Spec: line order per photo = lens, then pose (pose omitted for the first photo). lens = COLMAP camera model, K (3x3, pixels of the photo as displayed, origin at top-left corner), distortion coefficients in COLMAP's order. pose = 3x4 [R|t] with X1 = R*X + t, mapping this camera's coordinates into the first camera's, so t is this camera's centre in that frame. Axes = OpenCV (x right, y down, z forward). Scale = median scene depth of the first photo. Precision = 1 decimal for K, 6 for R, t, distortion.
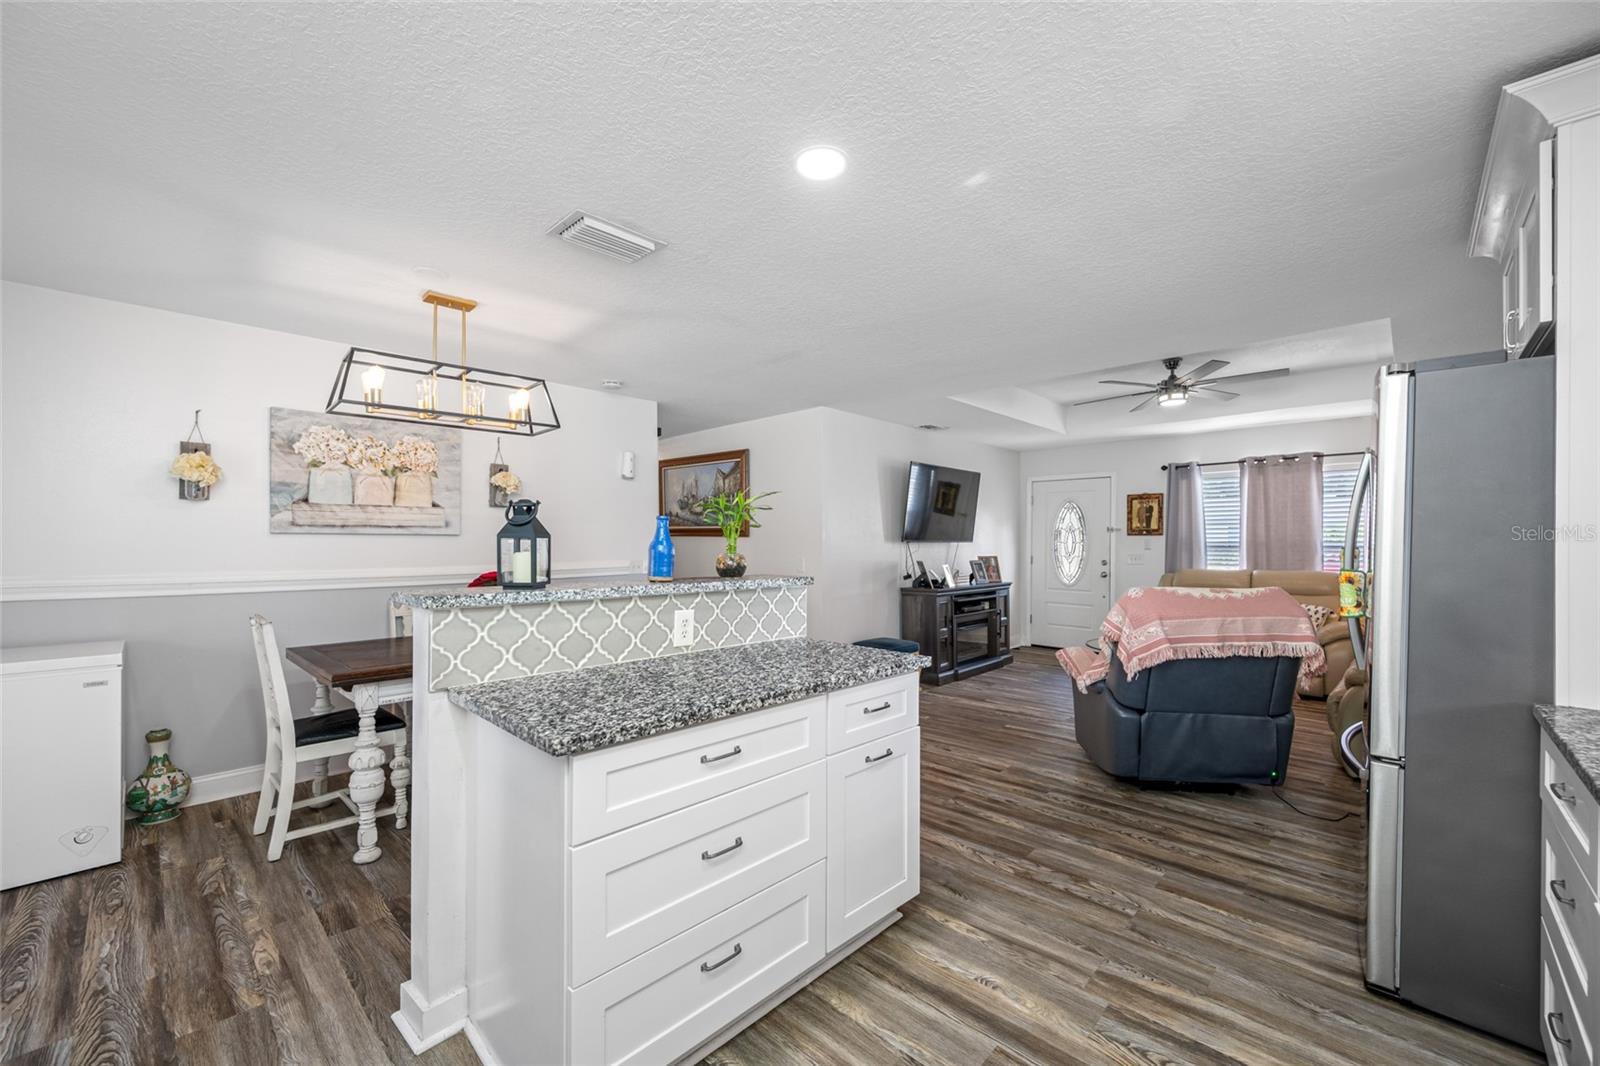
lens RADIAL K [[635.0, 0, 795.2], [0, 635.0, 547.1], [0, 0, 1]] dist [0.000801, 0.000285]
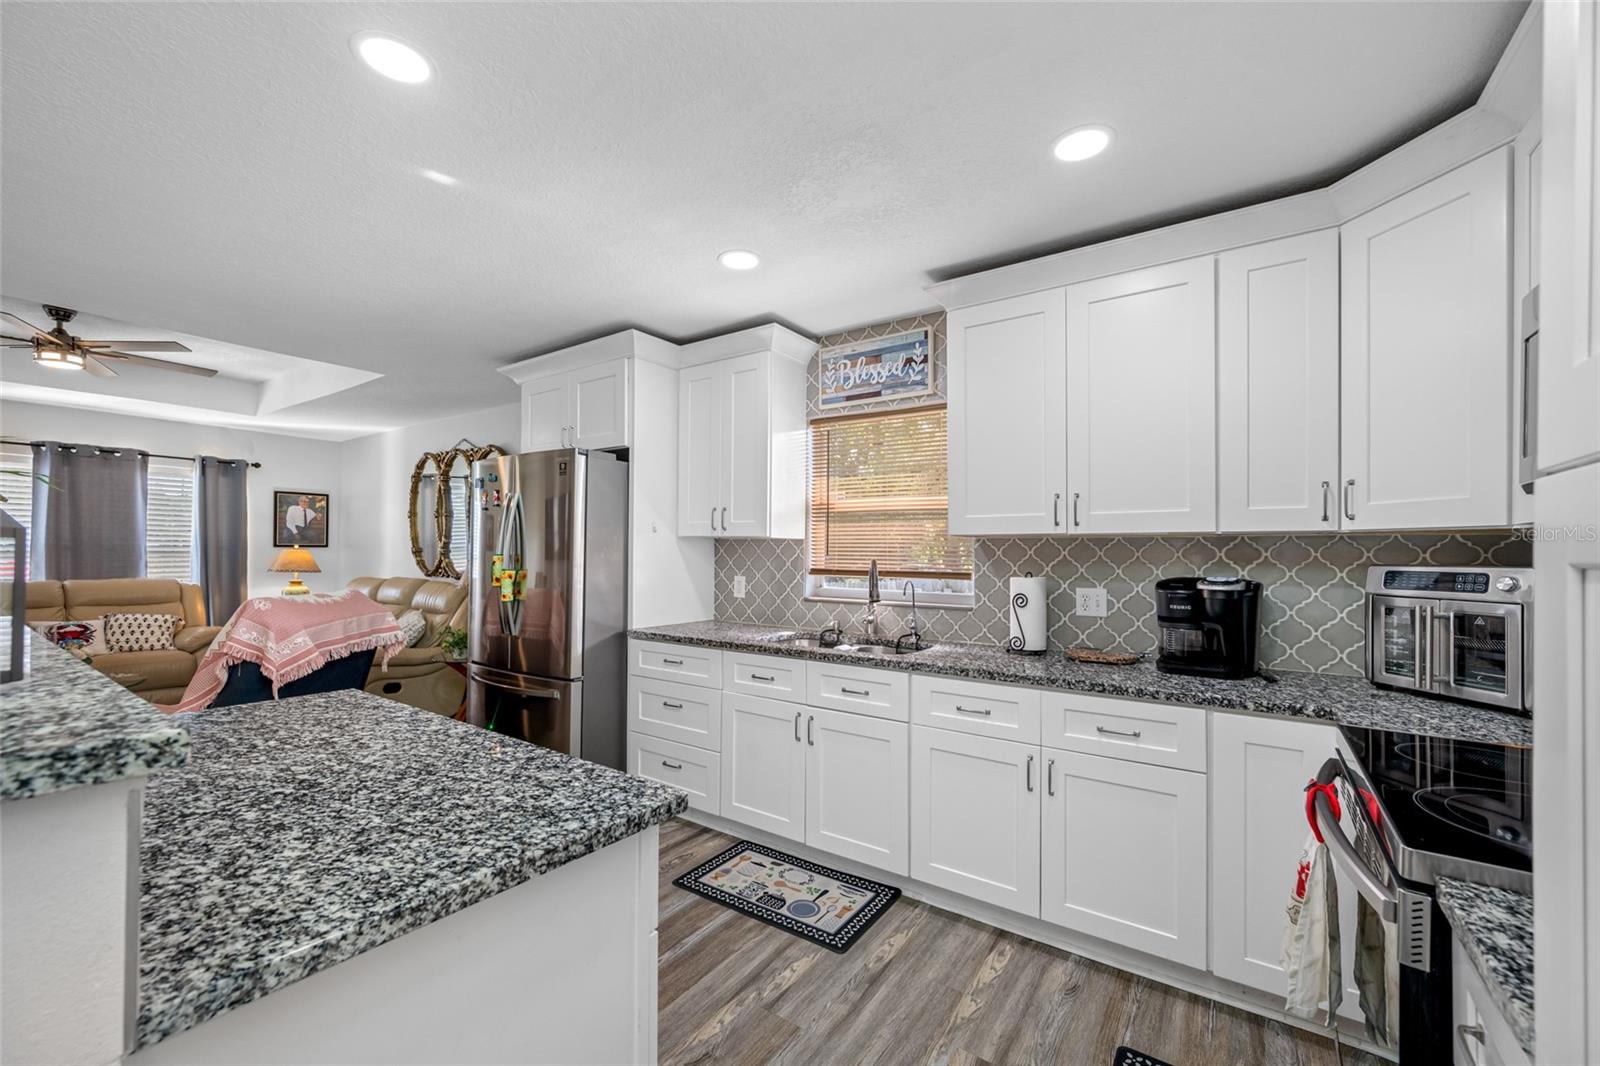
lens RADIAL K [[639.0, 0, 806.7], [0, 639.0, 547.0], [0, 0, 1]] dist [-0.004355, 0.000286]
pose [[-0.170926, 0.006294, 0.985264, -0.384092], [0.000272, 0.999980, -0.006340, -0.003723], [-0.985284, -0.000816, -0.170925, 0.305652]]
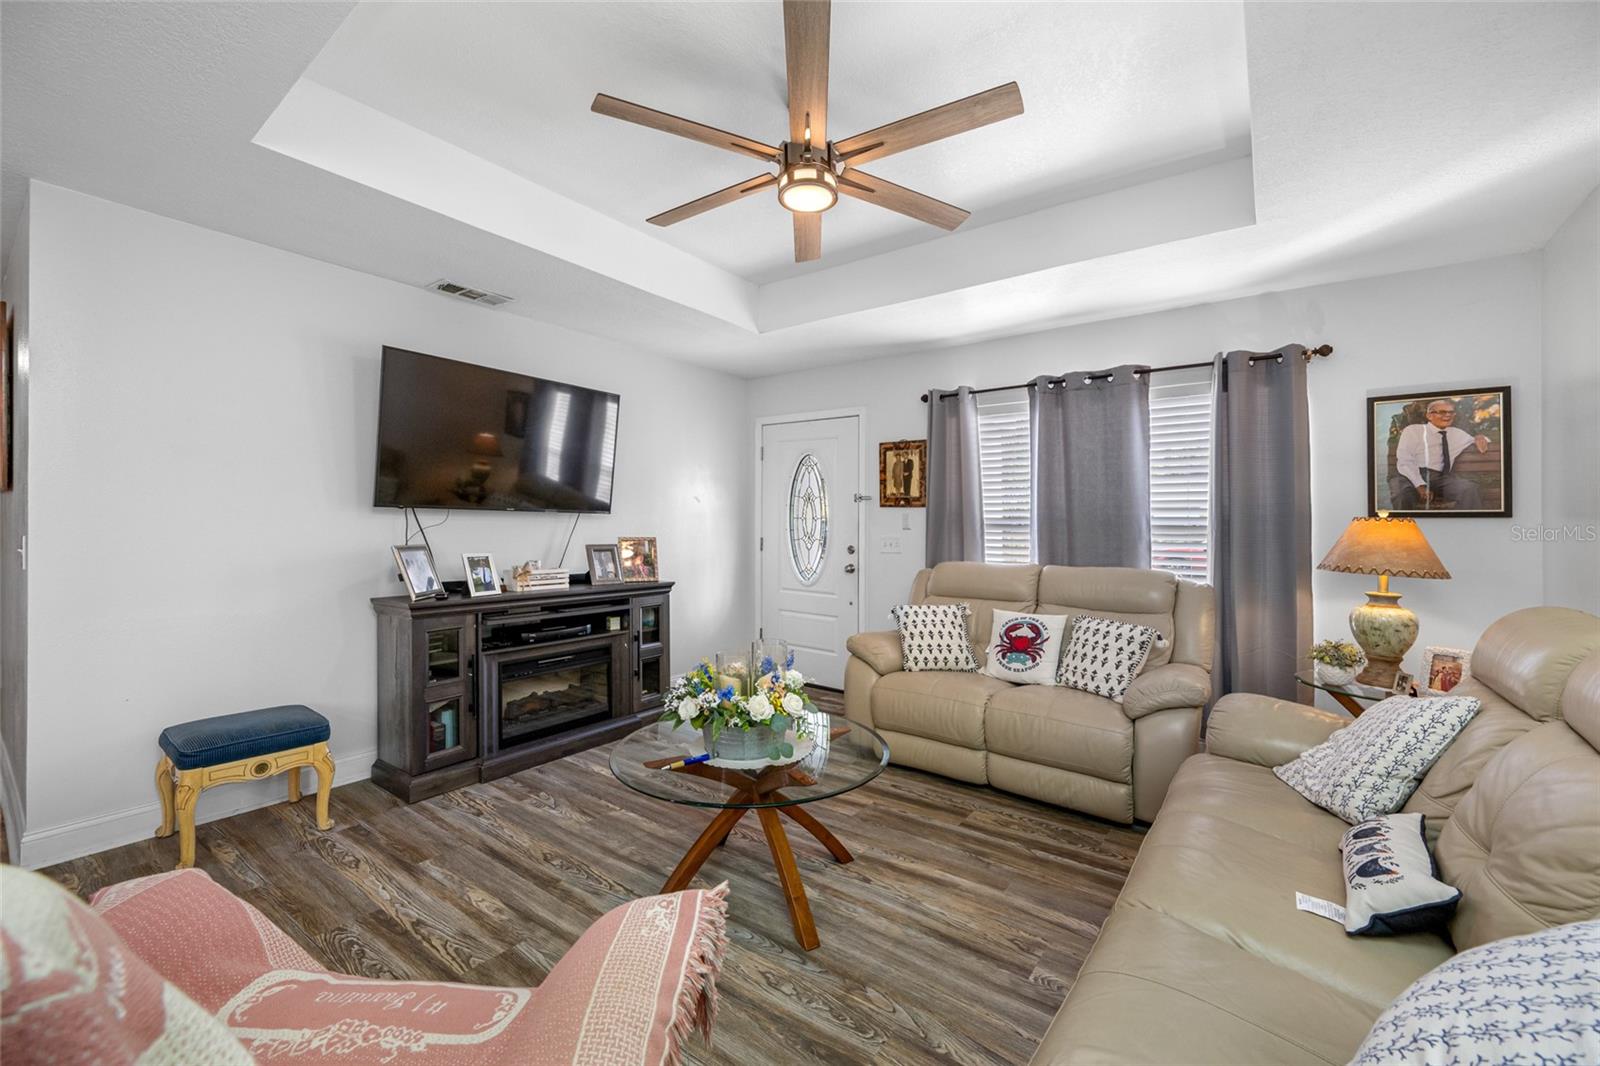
lens RADIAL K [[641.0, 0, 794.8], [0, 641.0, 515.9], [0, 0, 1]] dist [0.000741, 0.000053]
pose [[0.991981, 0.014659, 0.125537, 0.647996], [-0.012014, 0.999690, -0.021803, 0.009175], [-0.125818, 0.020120, 0.991849, 0.682342]]
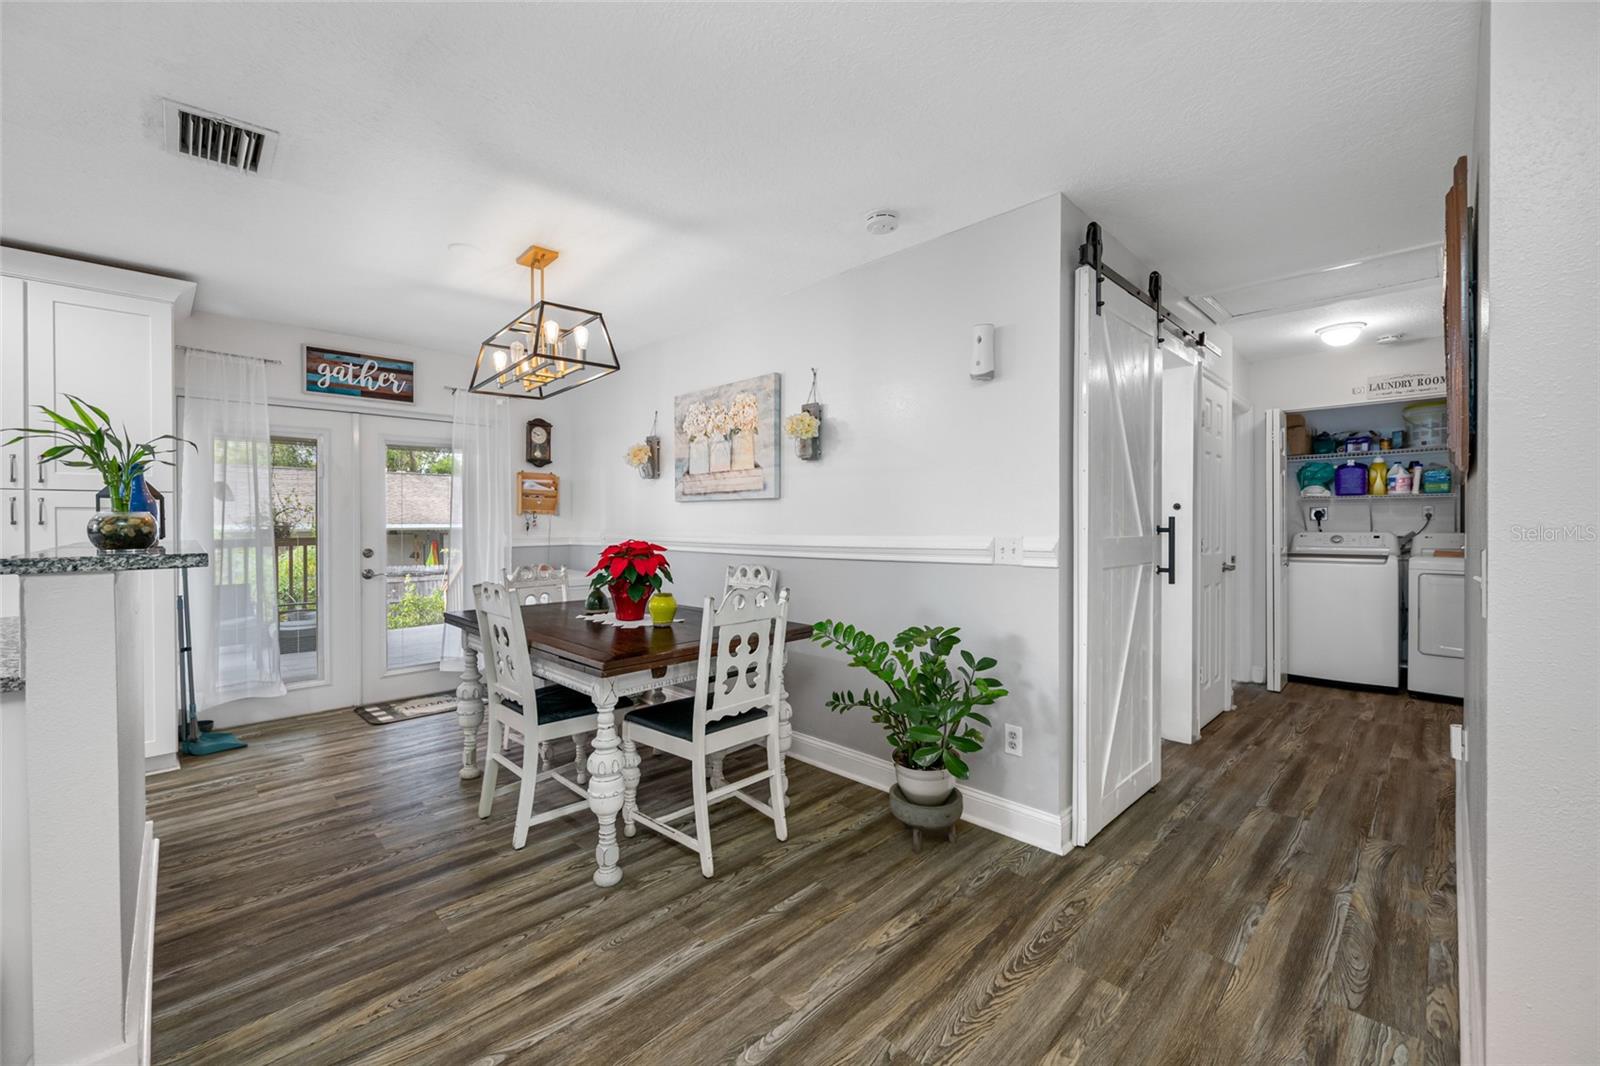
lens RADIAL K [[643.1, 0, 794.2], [0, 643.1, 532.0], [0, 0, 1]] dist [-0.001011, 0.000086]
pose [[-0.027347, 0.016924, -0.999483, 0.323682], [-0.004046, 0.999847, 0.017041, 0.010662], [0.999618, 0.004510, -0.027274, 1.061726]]
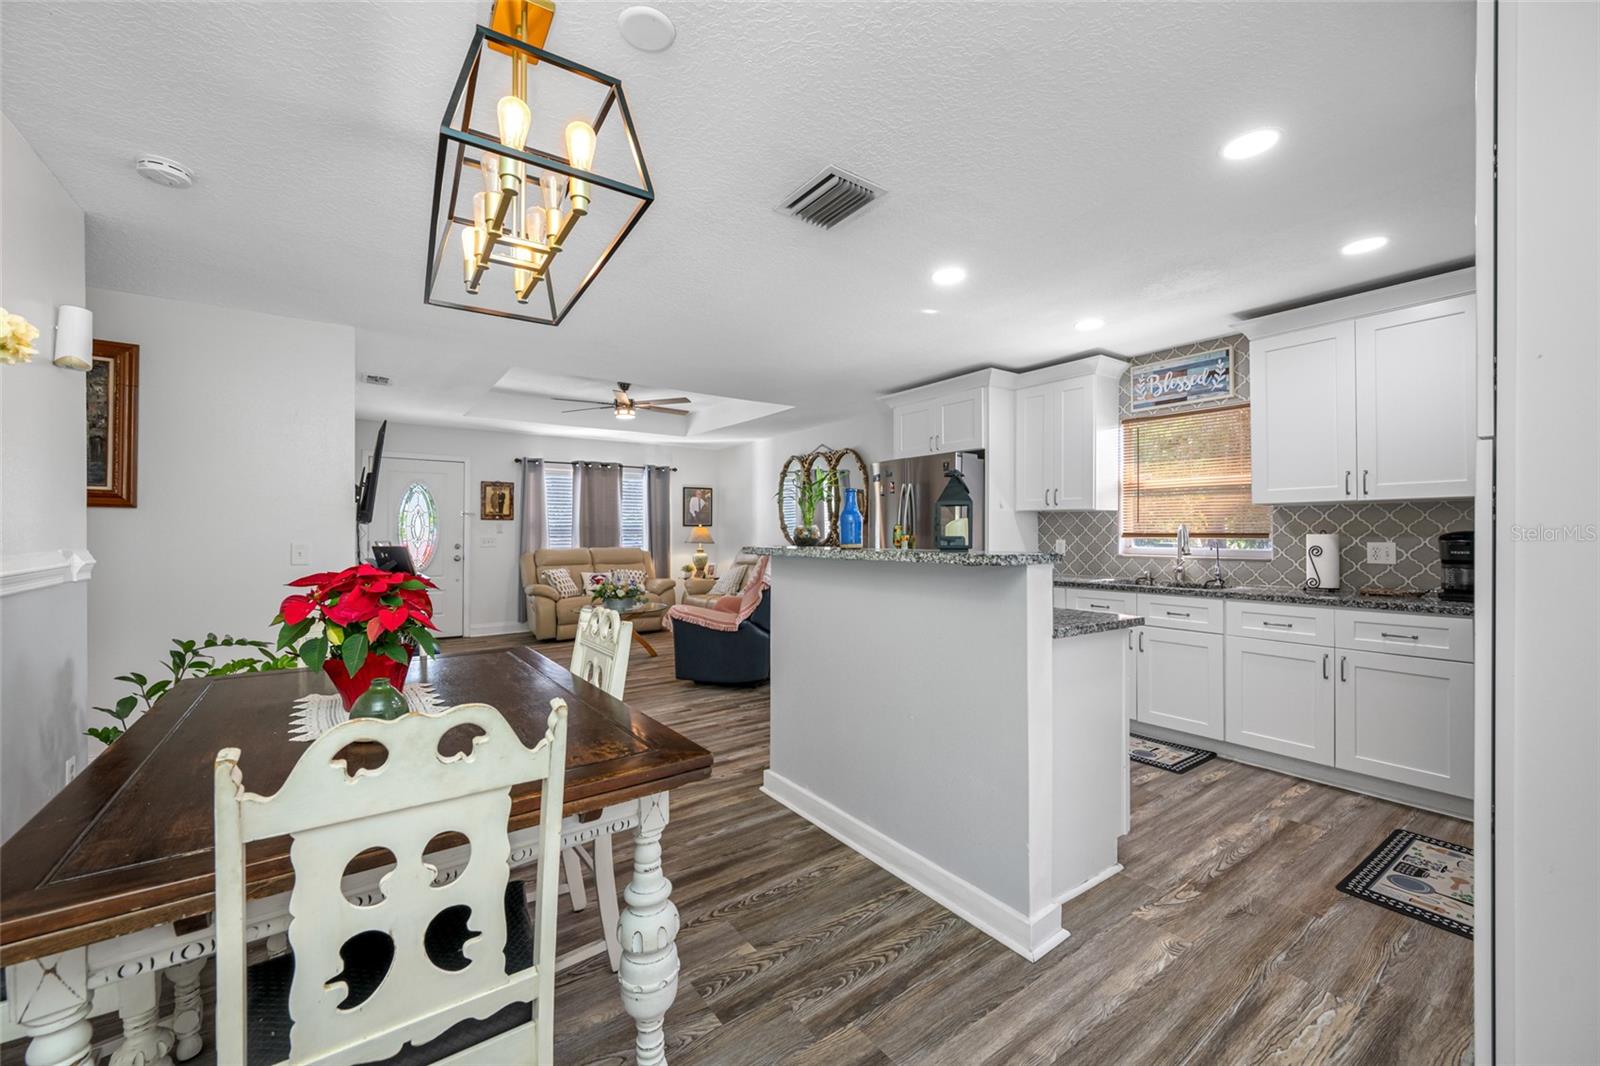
lens RADIAL K [[630.9, 0, 805.9], [0, 630.9, 533.0], [0, 0, 1]] dist [-0.013756, 0.000235]
pose [[0.176806, -0.001098, 0.984245, -0.739680], [0.008786, 0.999961, -0.000463, 0.015754], [-0.984206, 0.008730, 0.176809, 0.512071]]
